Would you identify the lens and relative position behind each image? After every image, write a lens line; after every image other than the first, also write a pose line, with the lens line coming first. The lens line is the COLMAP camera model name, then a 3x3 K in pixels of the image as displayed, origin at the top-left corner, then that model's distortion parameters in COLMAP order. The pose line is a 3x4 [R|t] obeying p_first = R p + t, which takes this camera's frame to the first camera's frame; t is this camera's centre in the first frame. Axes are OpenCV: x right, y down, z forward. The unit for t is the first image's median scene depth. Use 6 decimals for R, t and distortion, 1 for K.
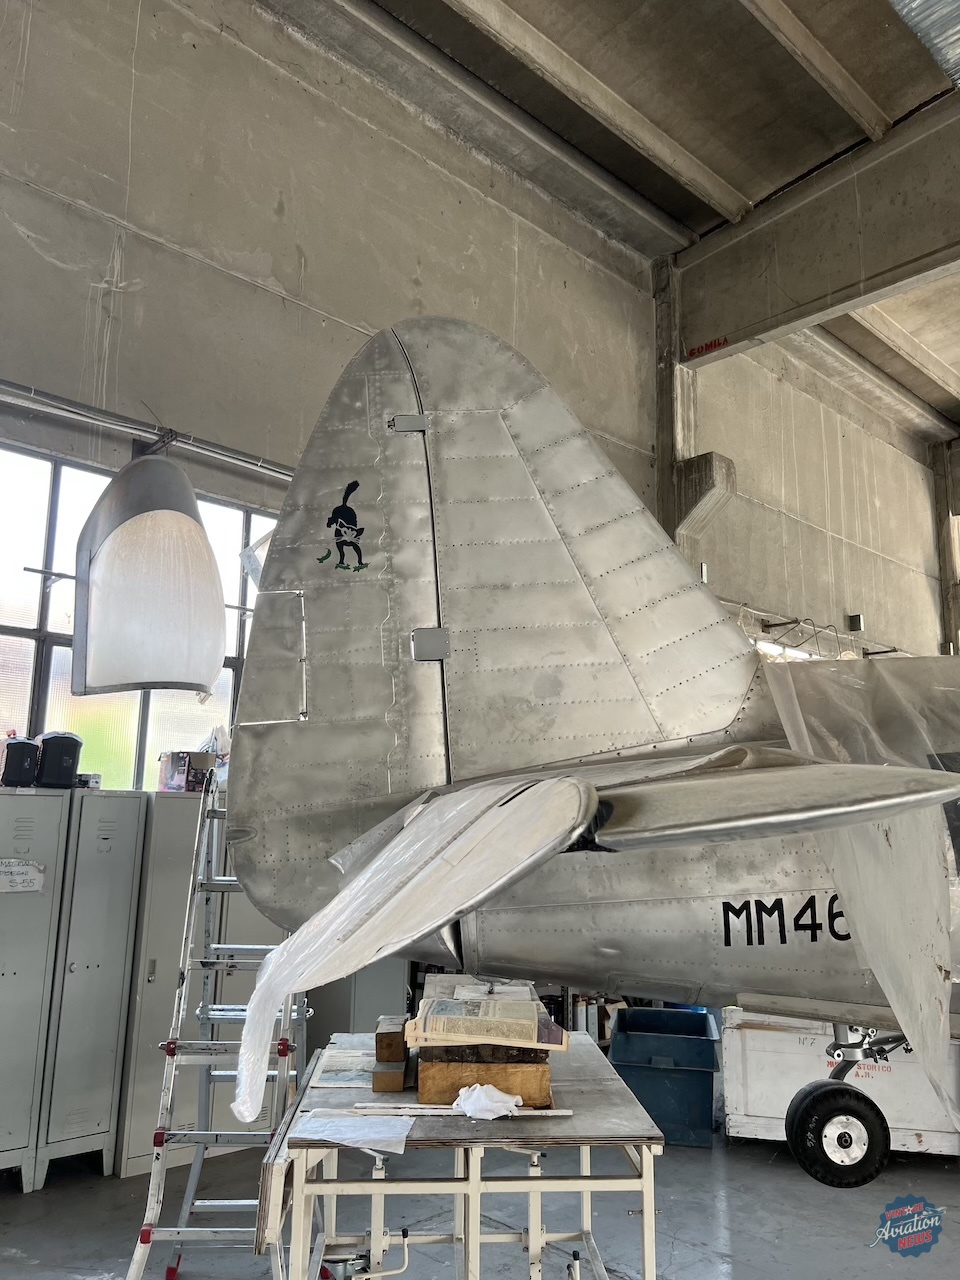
lens RADIAL K [[964.9, 0, 480.0], [0, 964.9, 640.0], [0, 0, 1]] dist [0.004767, -0.000771]
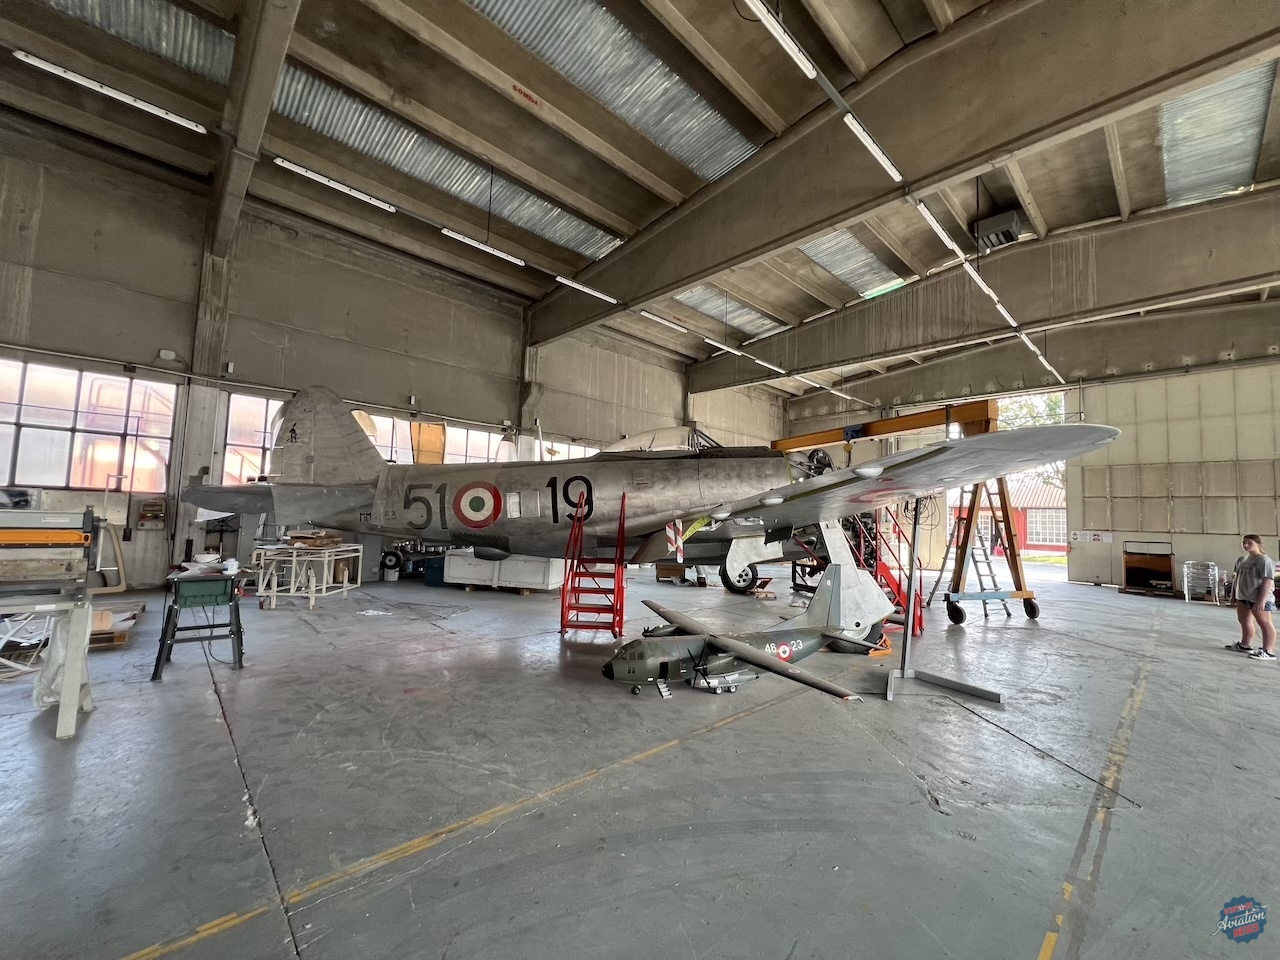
lens RADIAL K [[509.2, 0, 640.0], [0, 509.2, 480.0], [0, 0, 1]] dist [-0.000321, -0.000301]
pose [[0.999696, 0.022620, -0.009810, 0.579201], [-0.021434, 0.993959, 0.107639, -0.071391], [0.012185, -0.107396, 0.994142, -0.535734]]
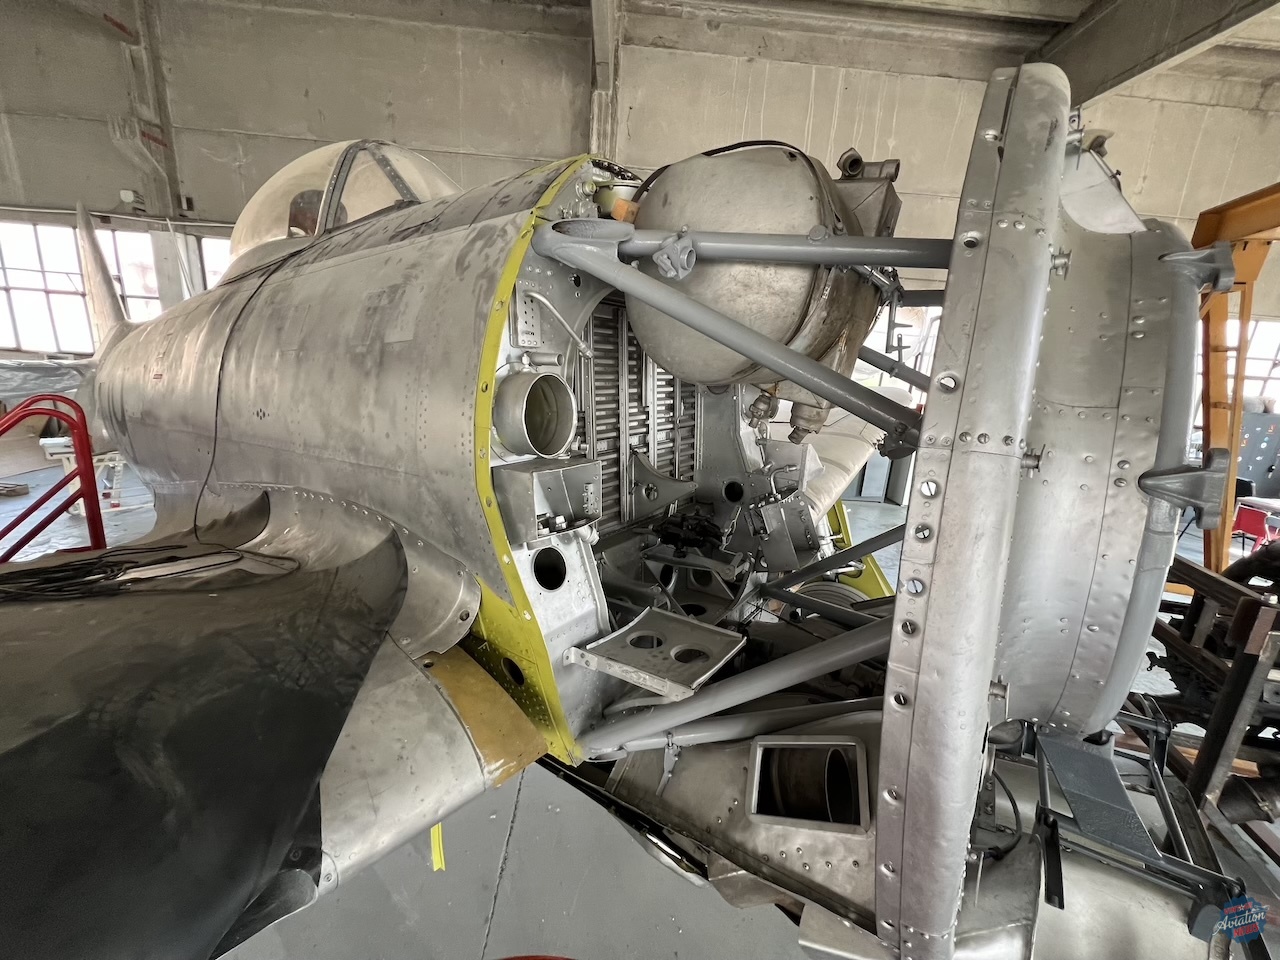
lens RADIAL K [[509.2, 0, 640.0], [0, 509.2, 480.0], [0, 0, 1]] dist [-0.000321, -0.000301]
pose [[0.748425, 0.186221, -0.636539, 0.924070], [0.061580, 0.936113, 0.346267, 0.017704], [0.660354, -0.298353, 0.689143, 0.320634]]
